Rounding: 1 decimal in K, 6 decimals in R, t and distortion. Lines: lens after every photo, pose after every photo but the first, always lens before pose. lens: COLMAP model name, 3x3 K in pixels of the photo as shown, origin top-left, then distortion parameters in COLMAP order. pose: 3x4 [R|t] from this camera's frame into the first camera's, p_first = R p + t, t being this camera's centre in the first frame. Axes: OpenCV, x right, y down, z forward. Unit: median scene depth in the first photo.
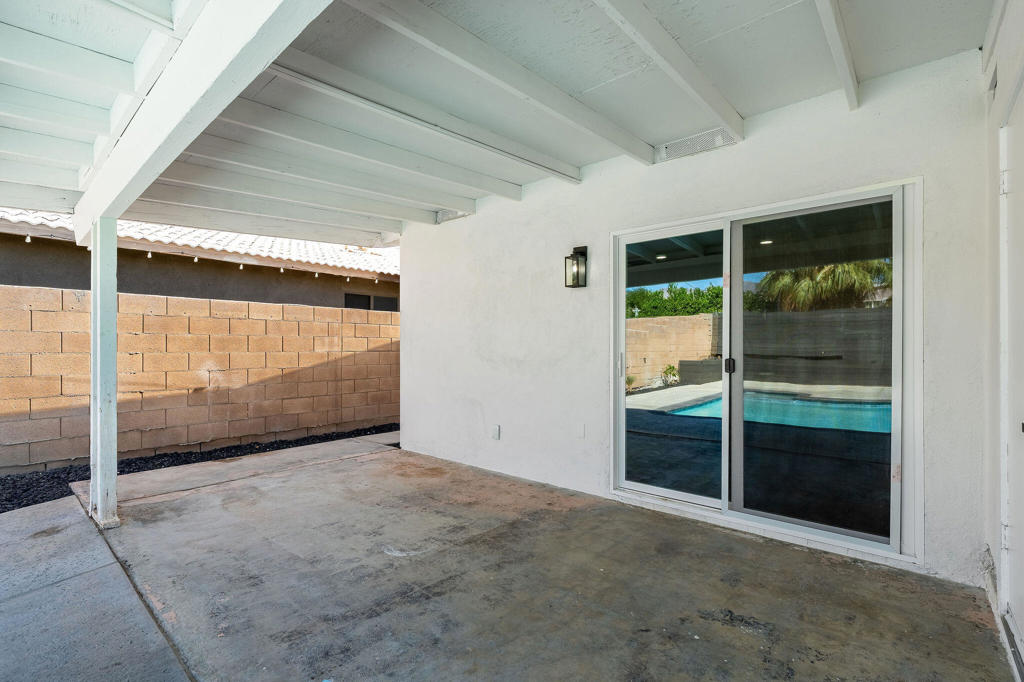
lens RADIAL K [[459.7, 0, 509.7], [0, 459.7, 345.2], [0, 0, 1]] dist [-0.002923, 0.000462]
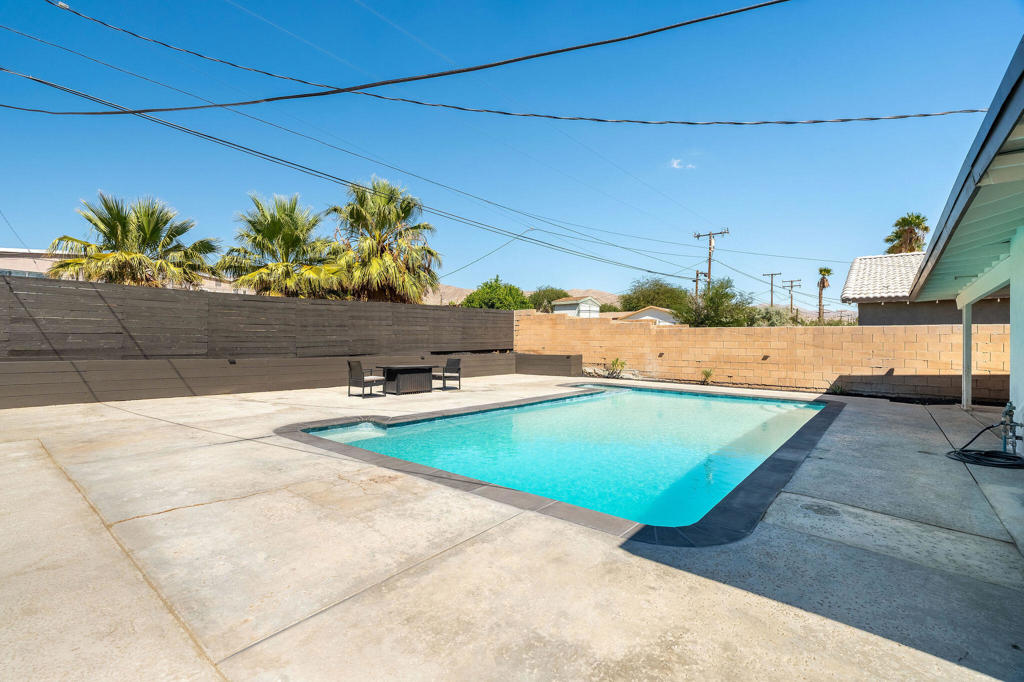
lens RADIAL K [[459.7, 0, 517.9], [0, 459.7, 341.7], [0, 0, 1]] dist [-0.002923, 0.000462]
pose [[0.037699, -0.002420, -0.999286, 1.939320], [-0.006250, 0.999977, -0.002657, -0.018673], [0.999270, 0.006345, 0.037683, -1.953661]]
